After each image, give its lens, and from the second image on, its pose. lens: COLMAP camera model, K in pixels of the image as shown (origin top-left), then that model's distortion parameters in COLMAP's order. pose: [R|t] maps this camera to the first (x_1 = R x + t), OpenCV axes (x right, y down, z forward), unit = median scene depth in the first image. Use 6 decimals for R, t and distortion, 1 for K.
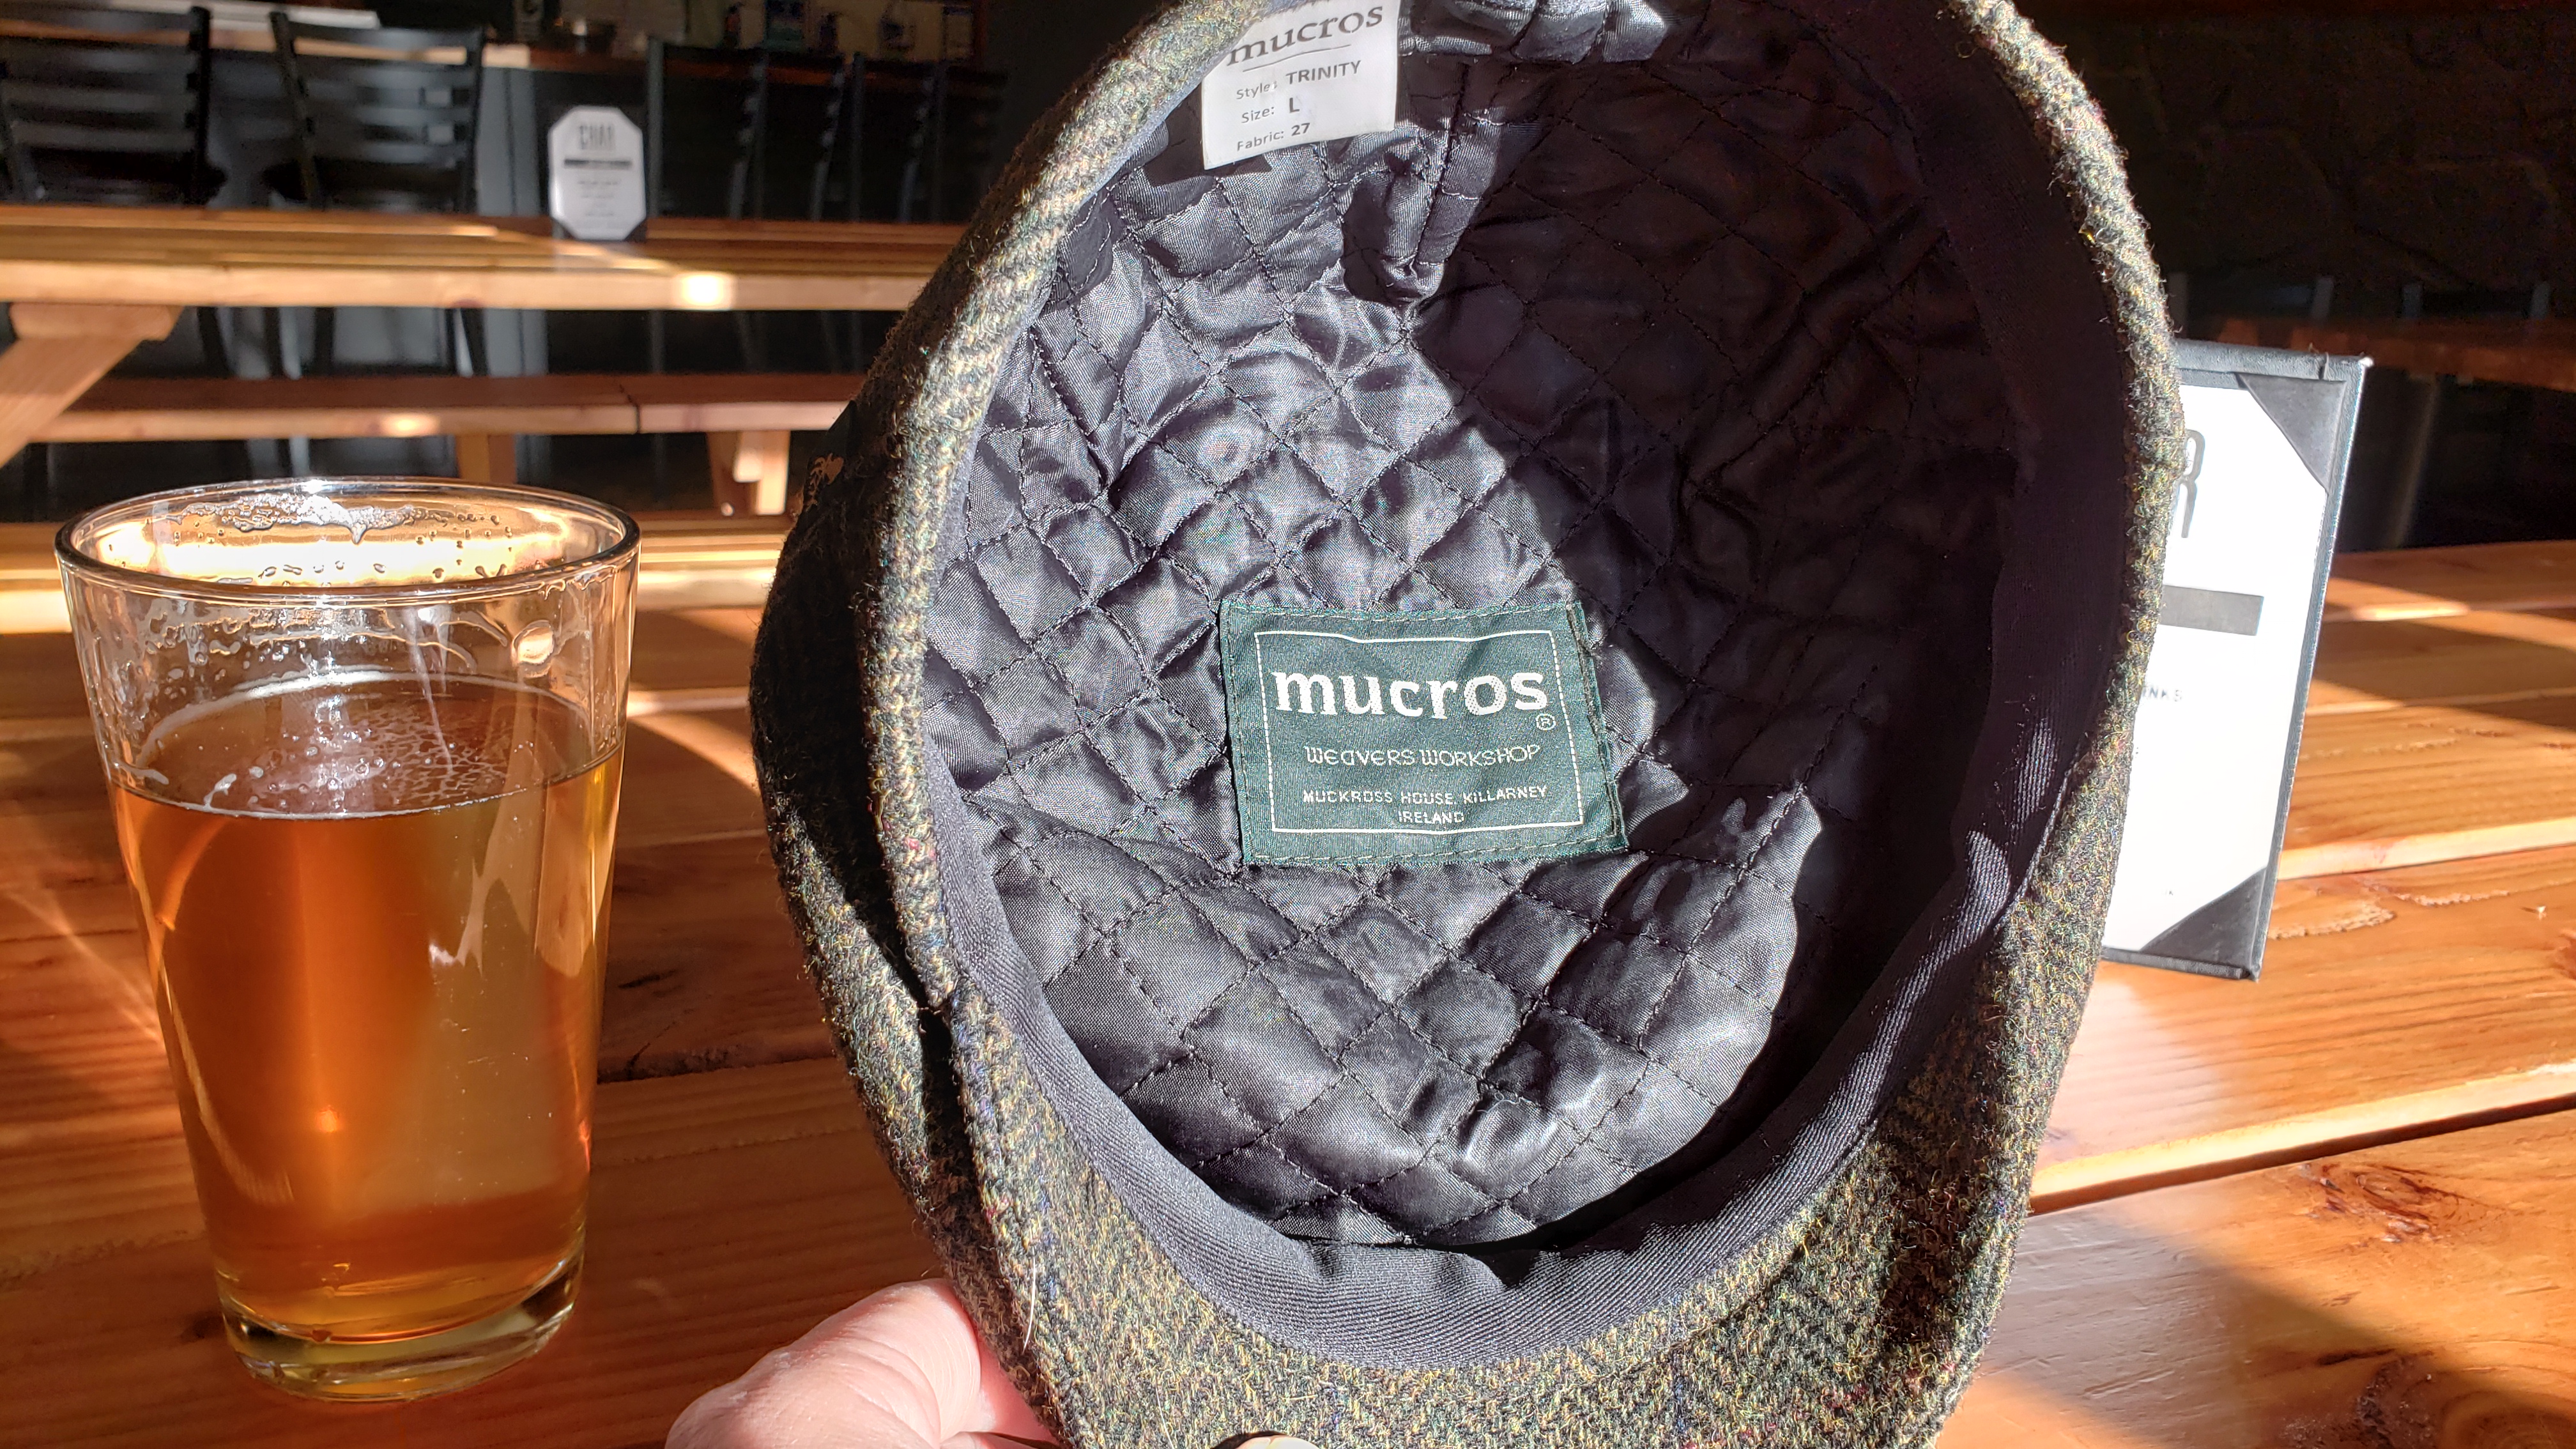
lens RADIAL K [[2547.2, 0, 1280.4], [0, 2547.2, 718.9], [0, 0, 1]] dist [-0.082227, 0.220318]
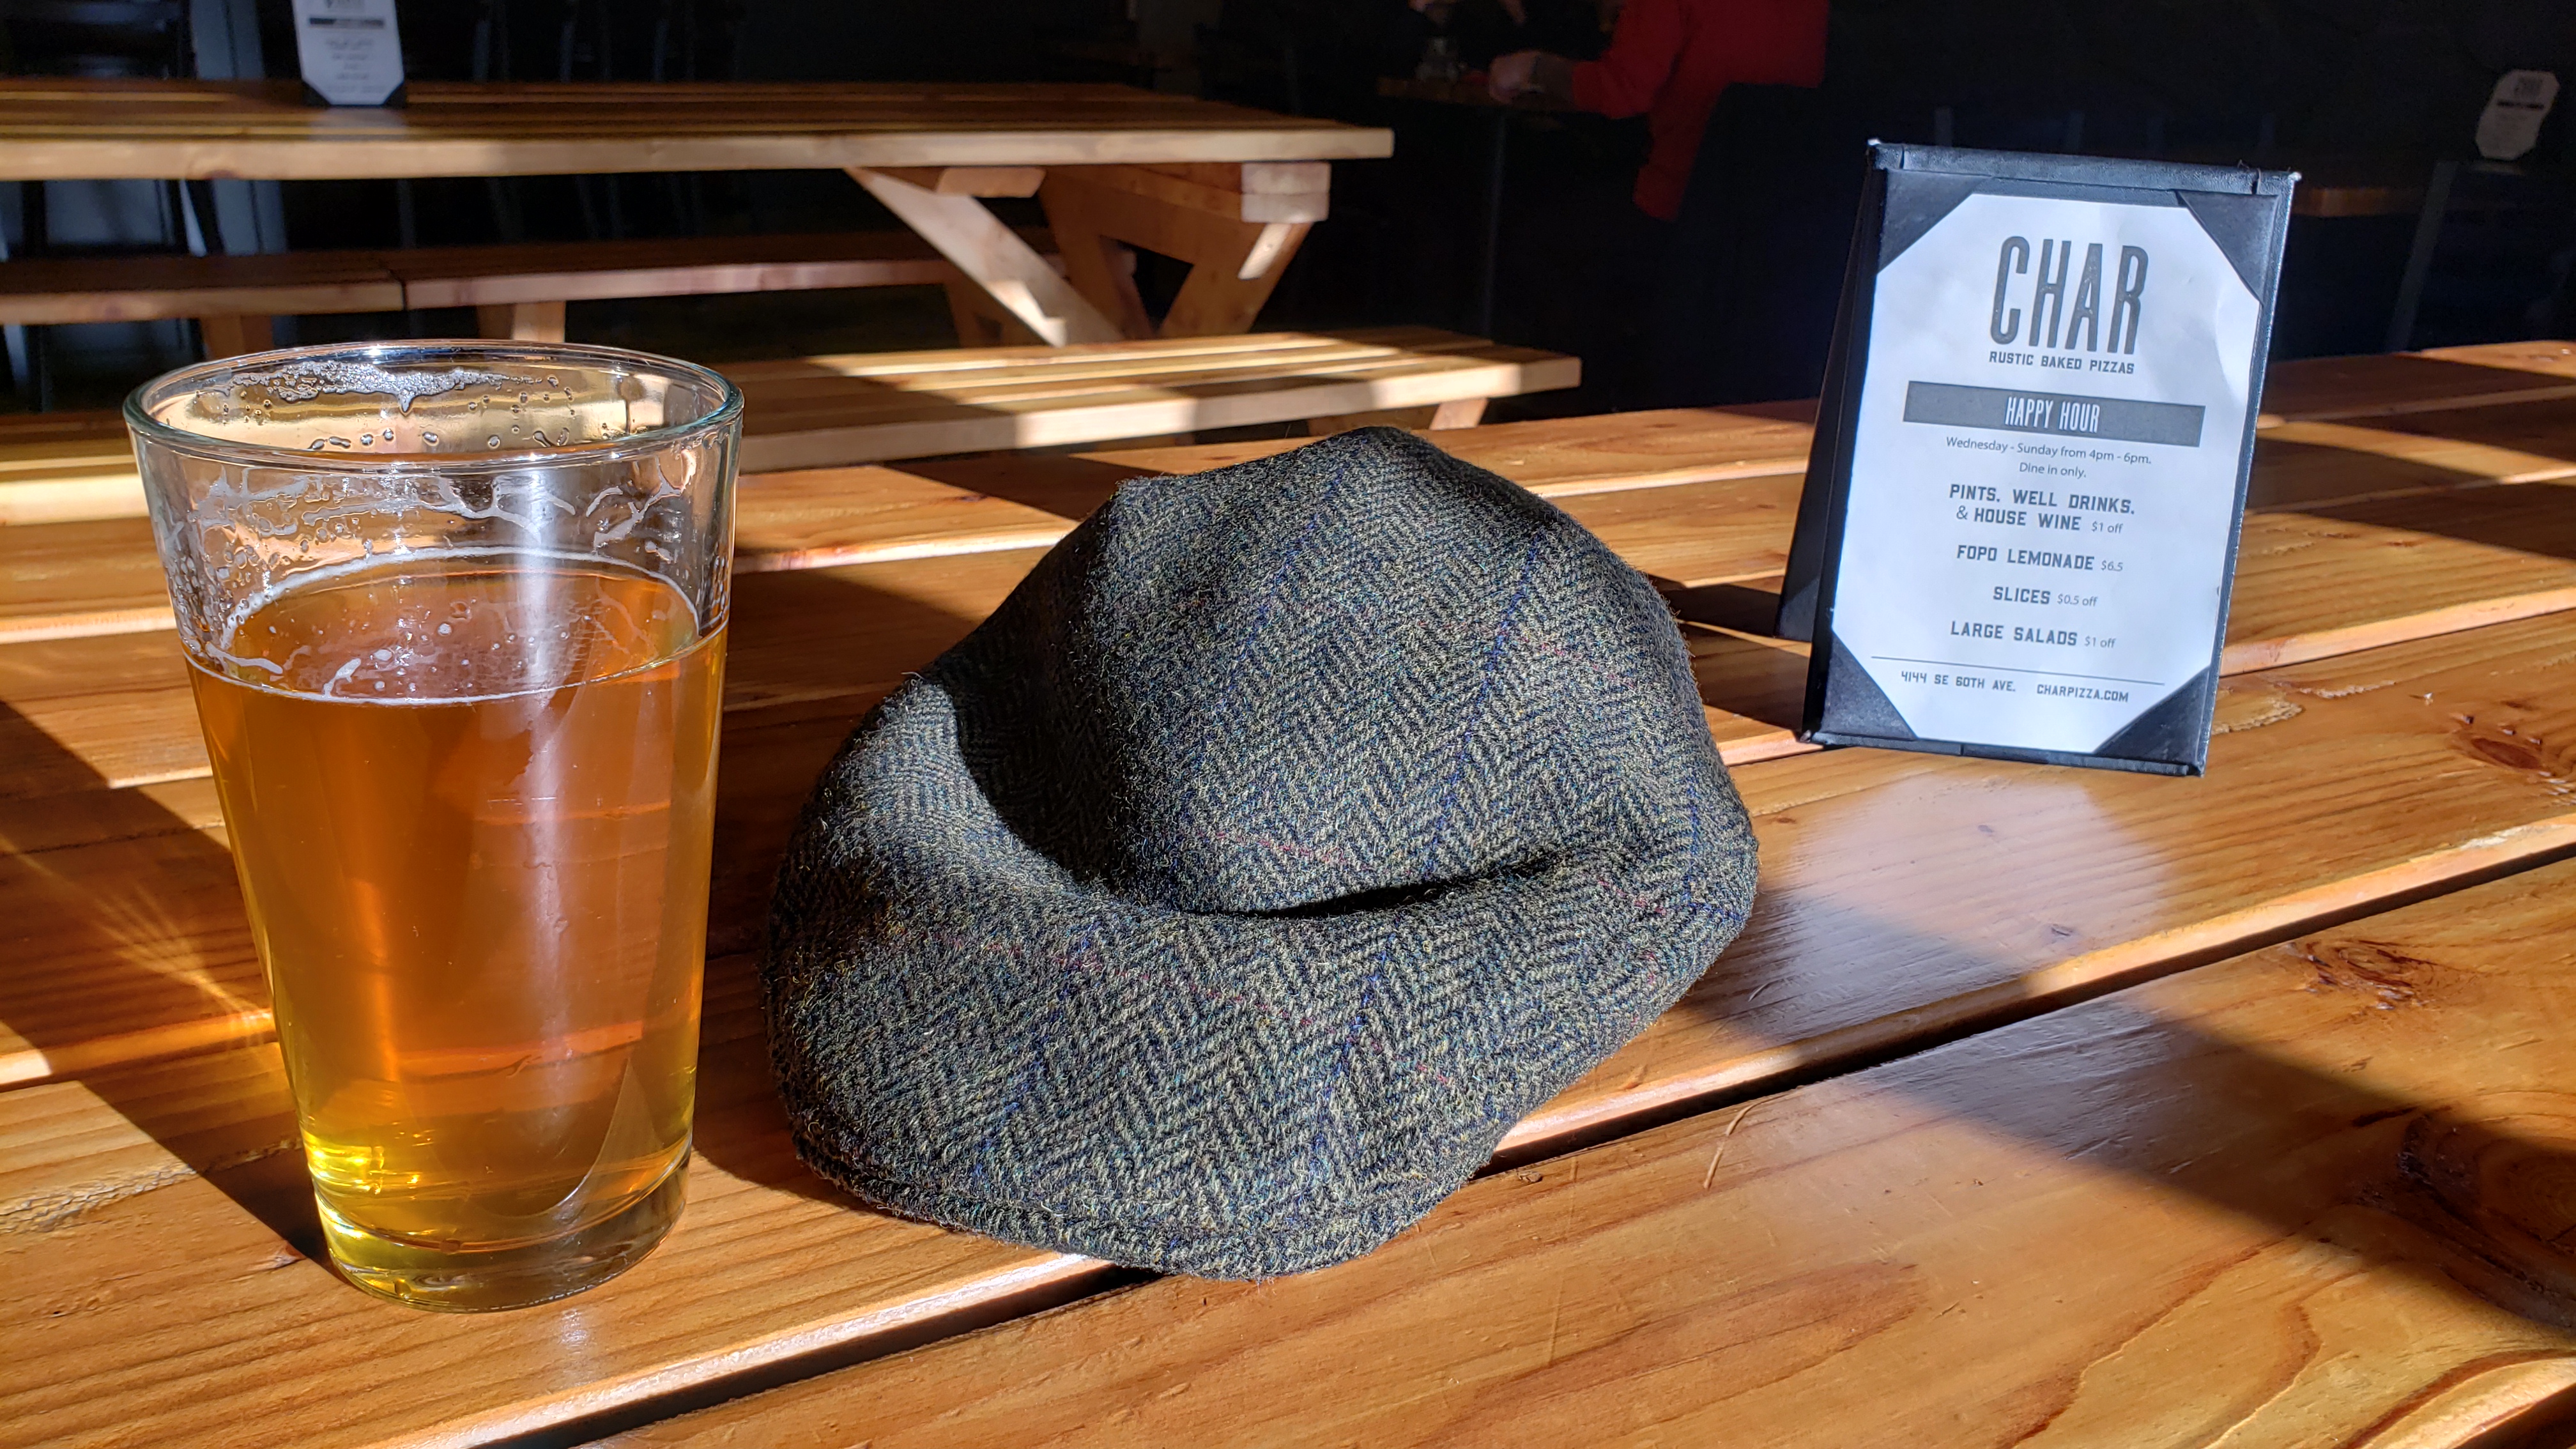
lens RADIAL K [[2547.2, 0, 1280.4], [0, 2547.2, 718.9], [0, 0, 1]] dist [-0.082227, 0.220318]
pose [[0.989570, -0.051939, 0.134366, -0.132536], [0.044830, 0.997457, 0.055410, 0.004902], [-0.136902, -0.048809, 0.989381, 0.017544]]
